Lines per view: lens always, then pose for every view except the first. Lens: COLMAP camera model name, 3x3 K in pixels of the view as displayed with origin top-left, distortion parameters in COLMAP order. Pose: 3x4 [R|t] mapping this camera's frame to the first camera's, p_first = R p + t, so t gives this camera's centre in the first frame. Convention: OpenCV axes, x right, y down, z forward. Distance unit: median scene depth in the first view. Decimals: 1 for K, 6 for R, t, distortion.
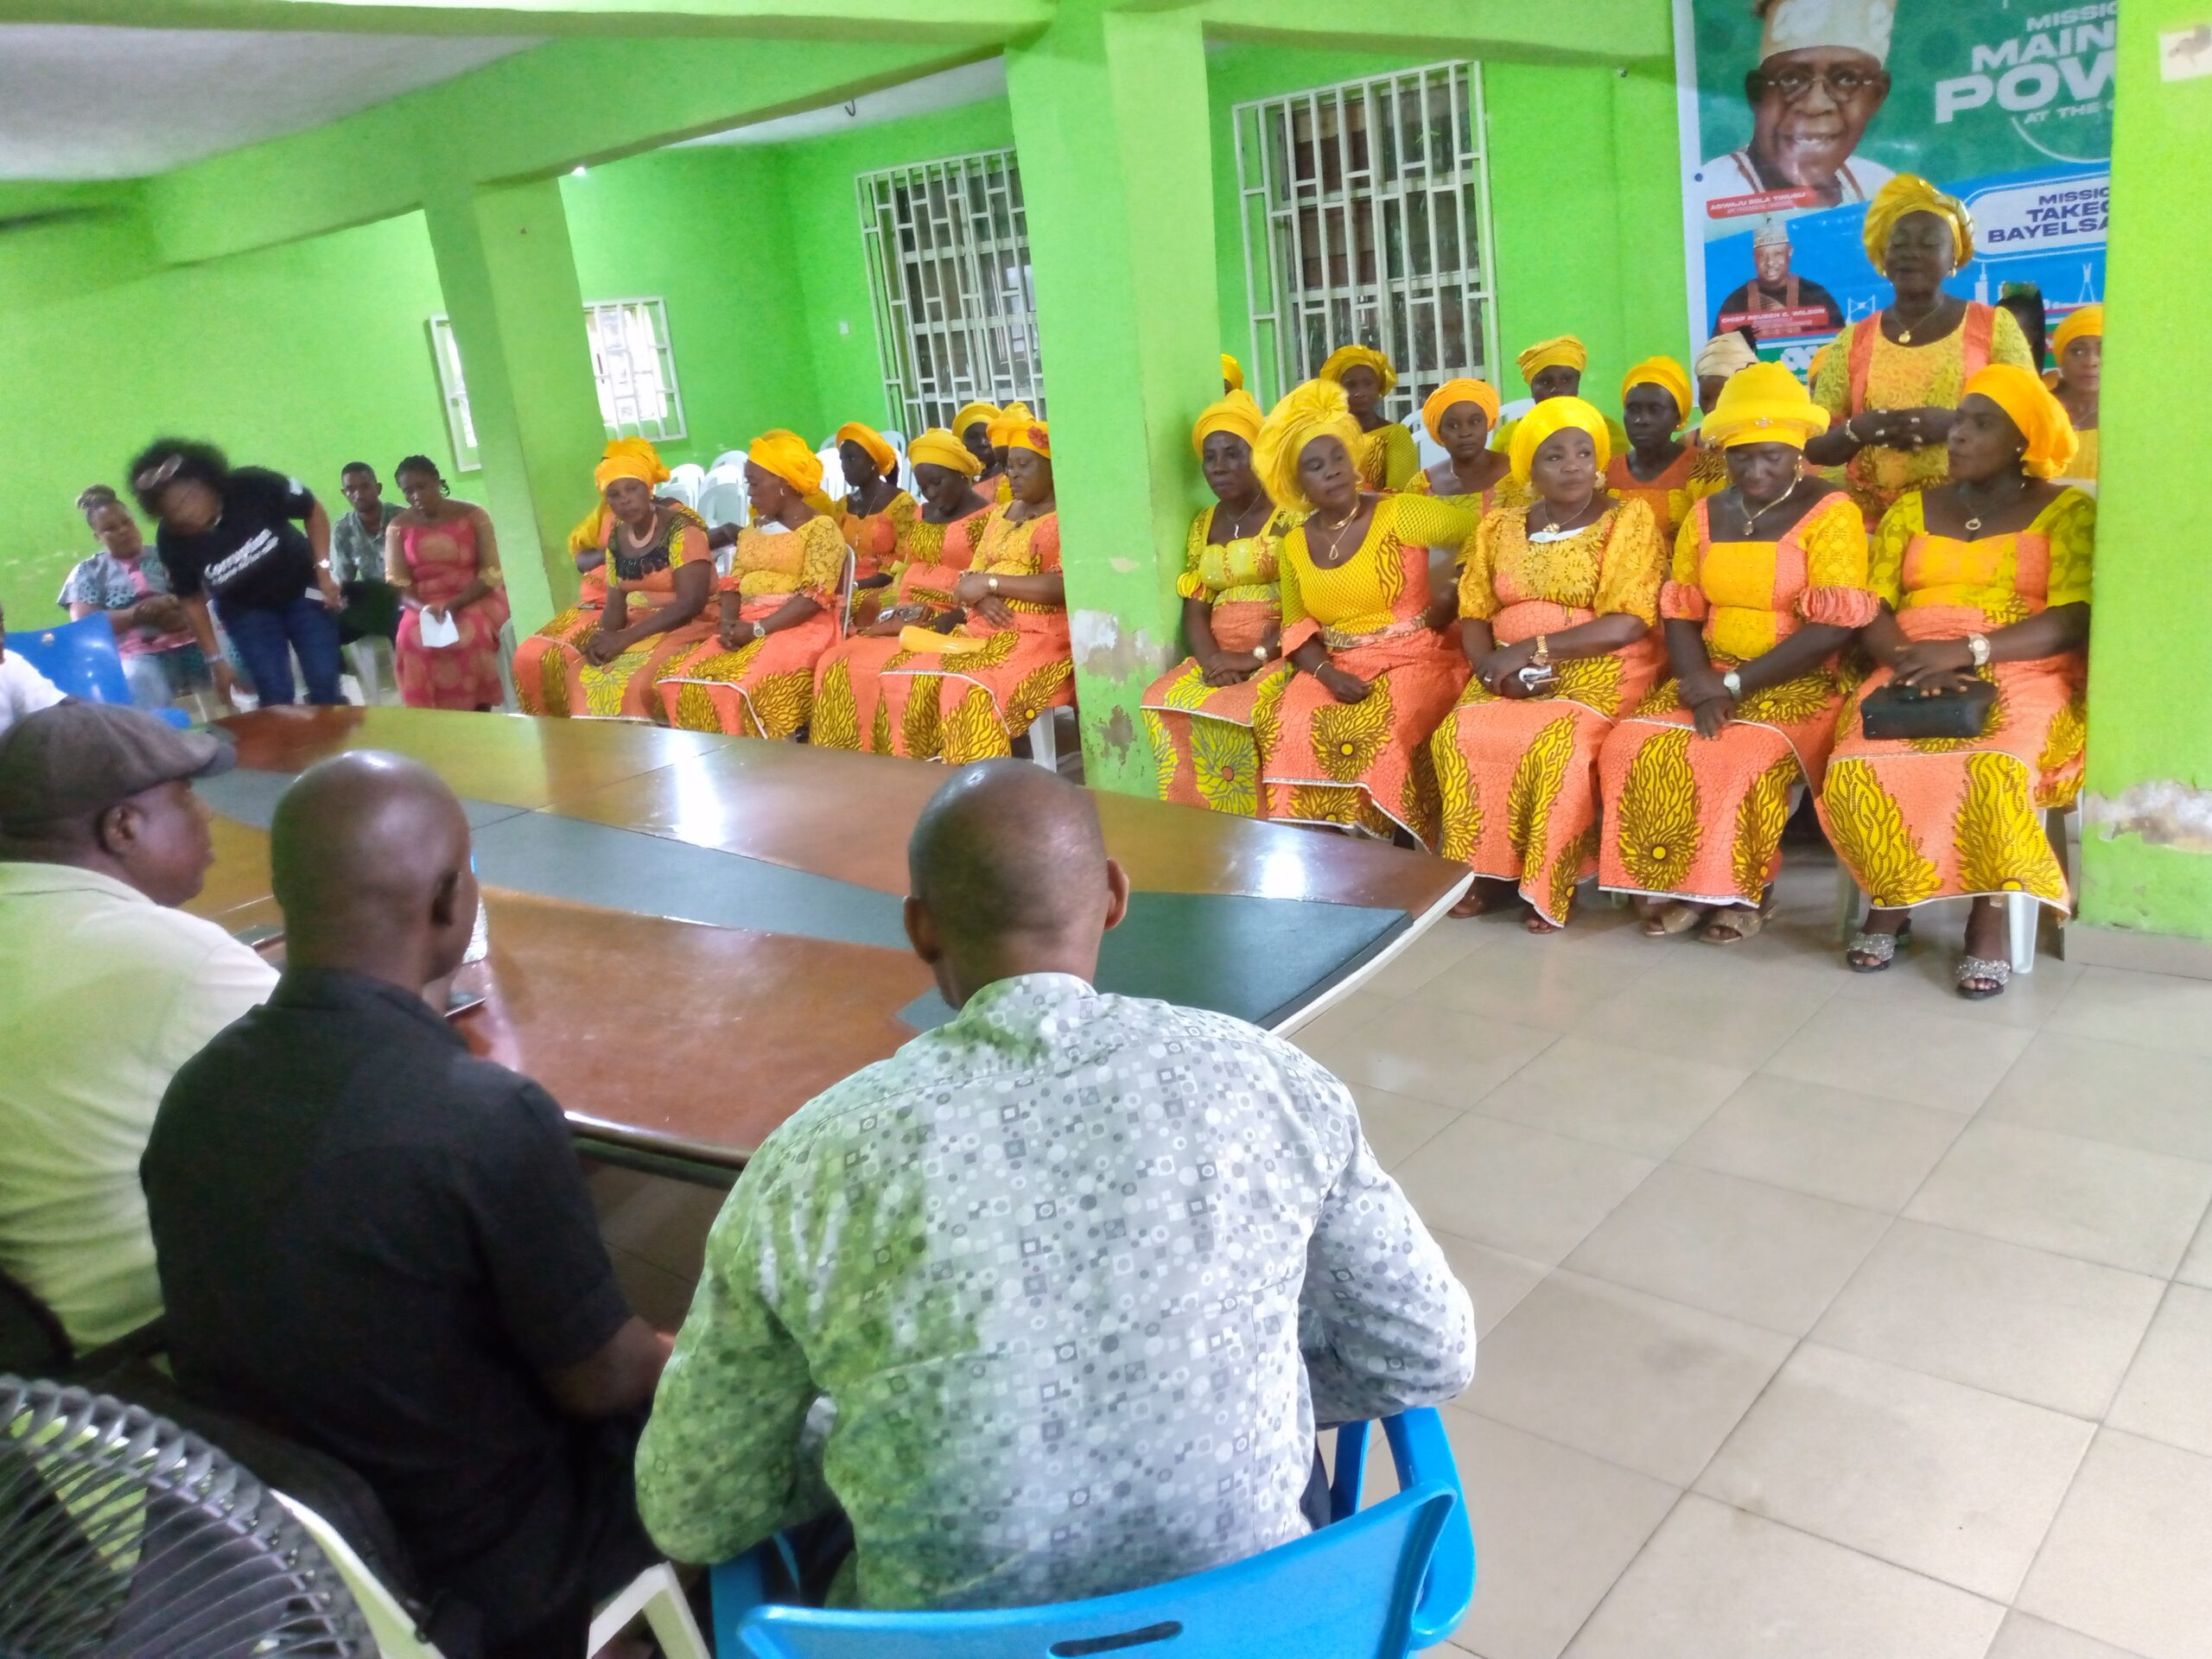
lens RADIAL K [[1743.4, 0, 1096.8], [0, 1743.4, 782.5], [0, 0, 1]] dist [0.113768, -0.205181]
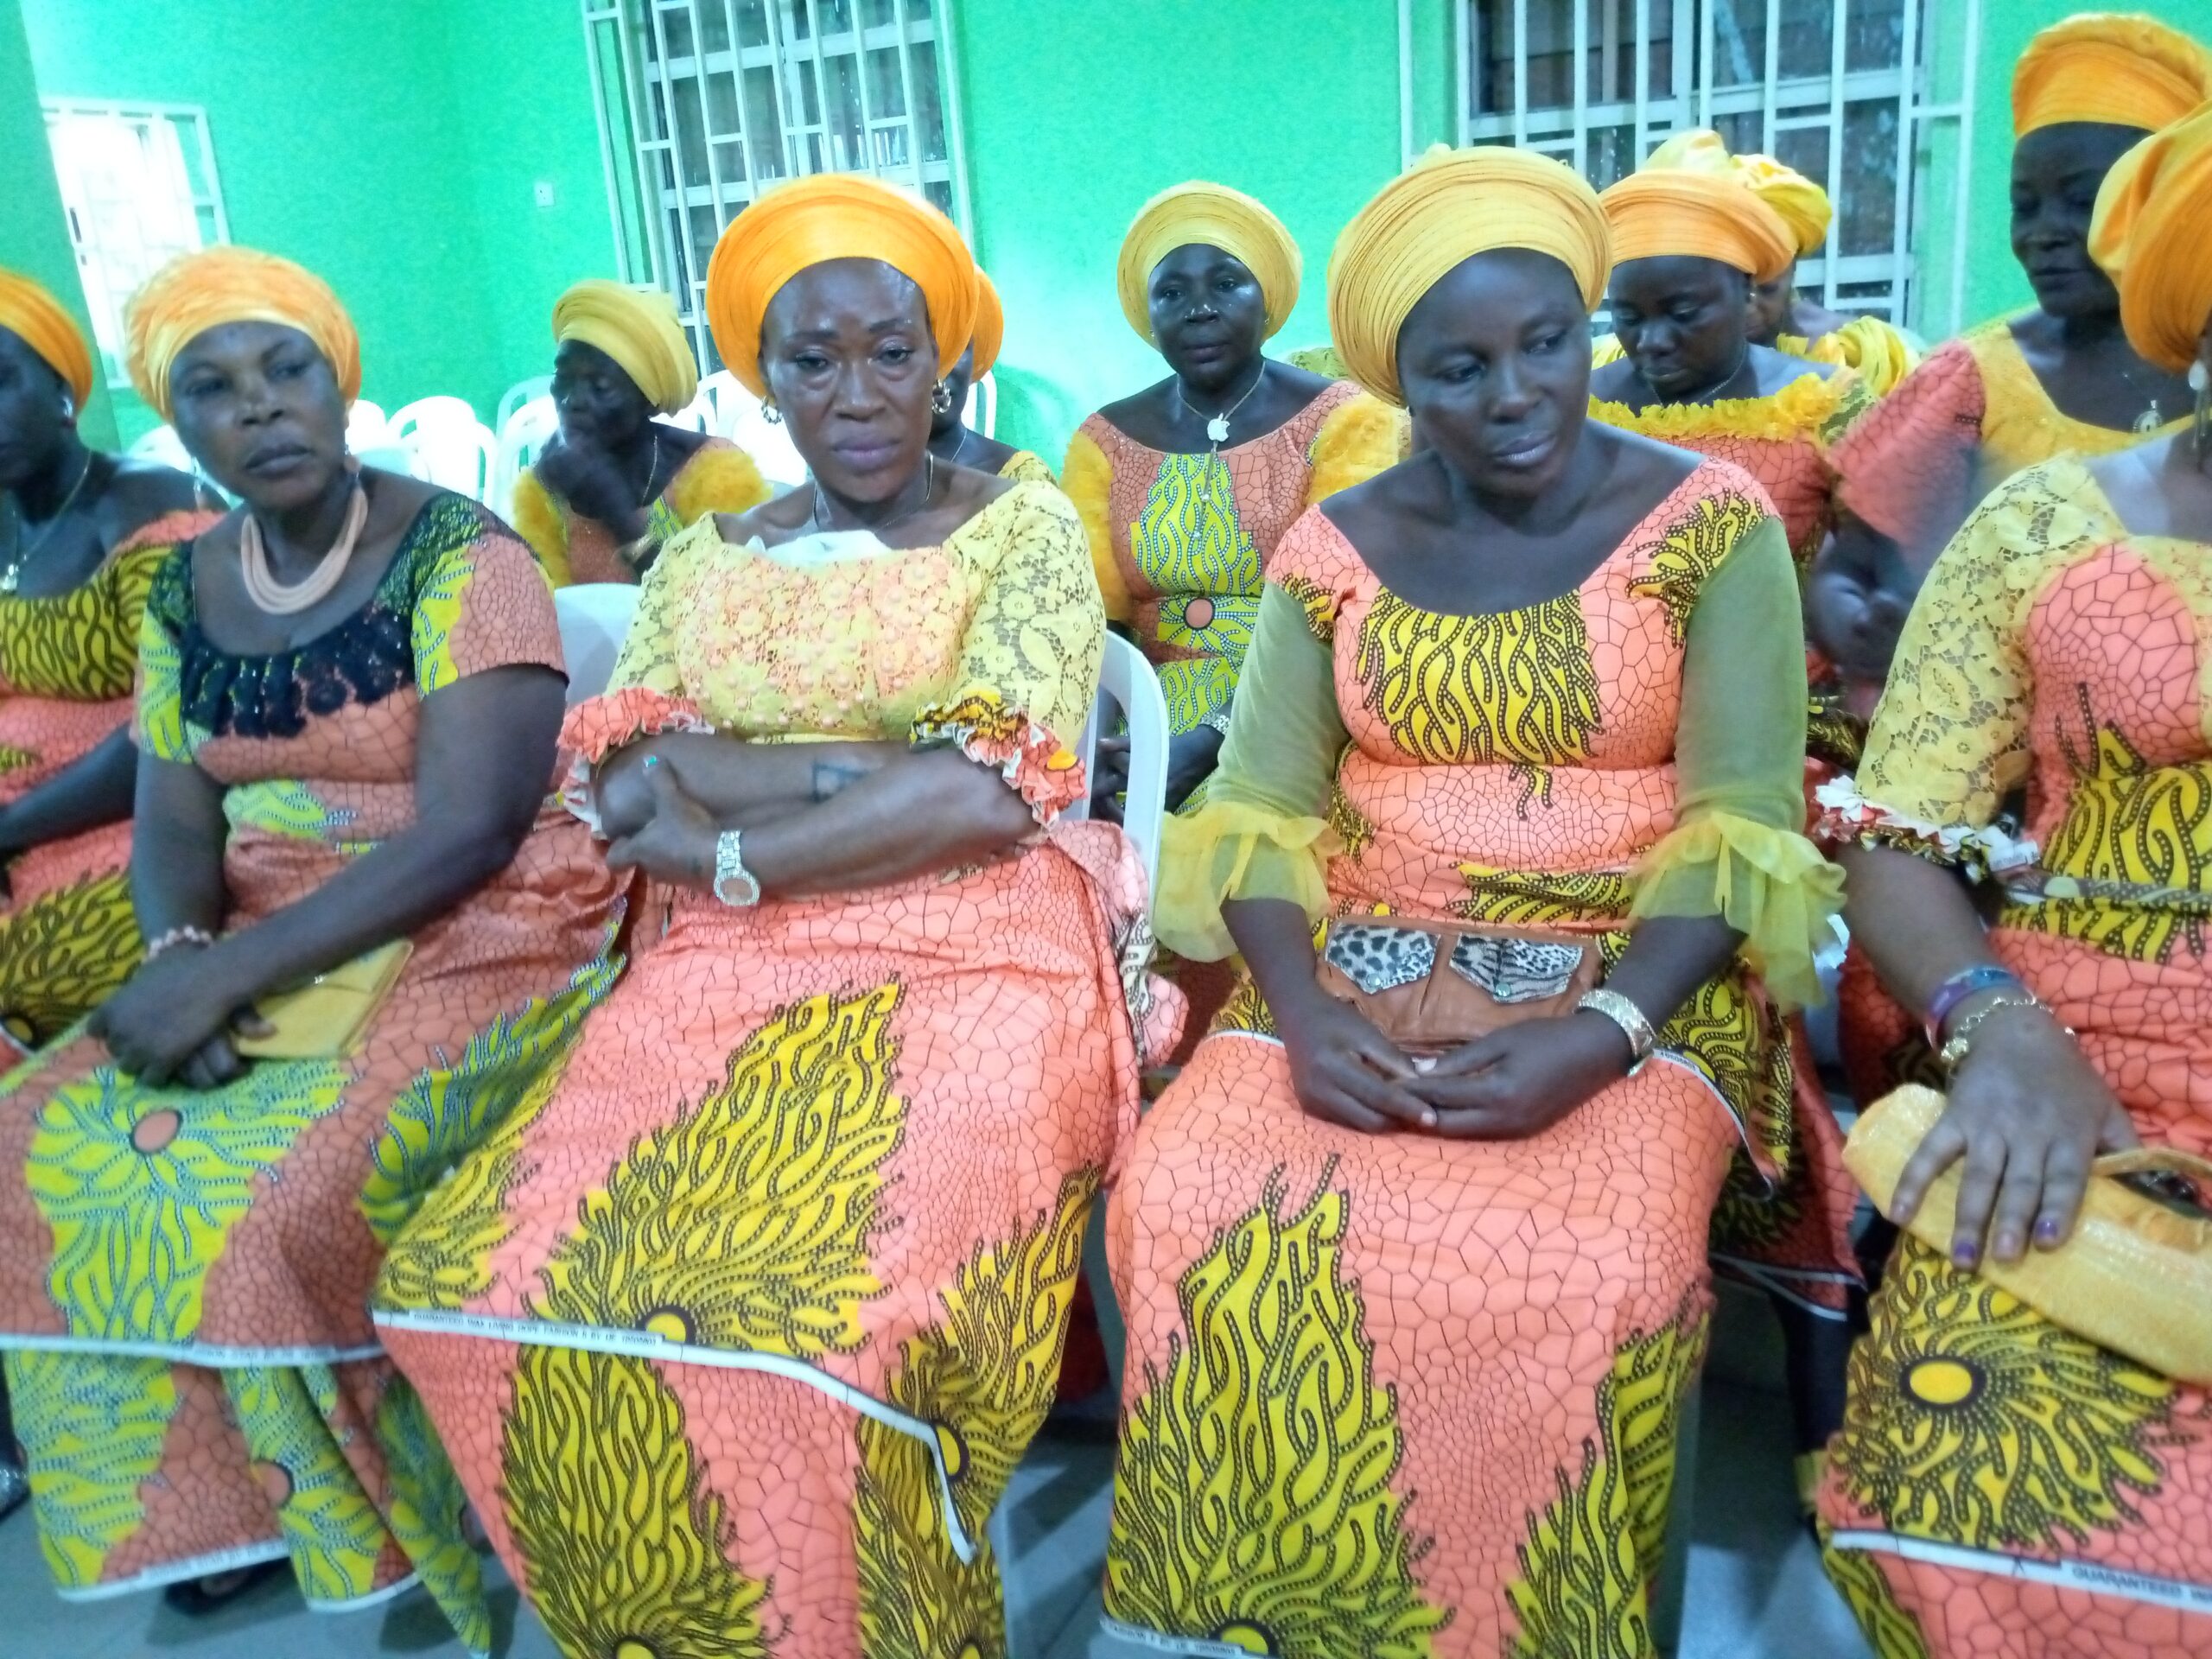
lens RADIAL K [[1774.2, 0, 1106.0], [0, 1774.2, 829.5], [0, 0, 1]] dist [-0.034652, 0.004373]
pose [[0.966761, -0.029179, 0.254012, -0.164955], [0.026945, 0.999562, 0.012270, -0.079888], [-0.254258, -0.005017, 0.967123, 0.565655]]
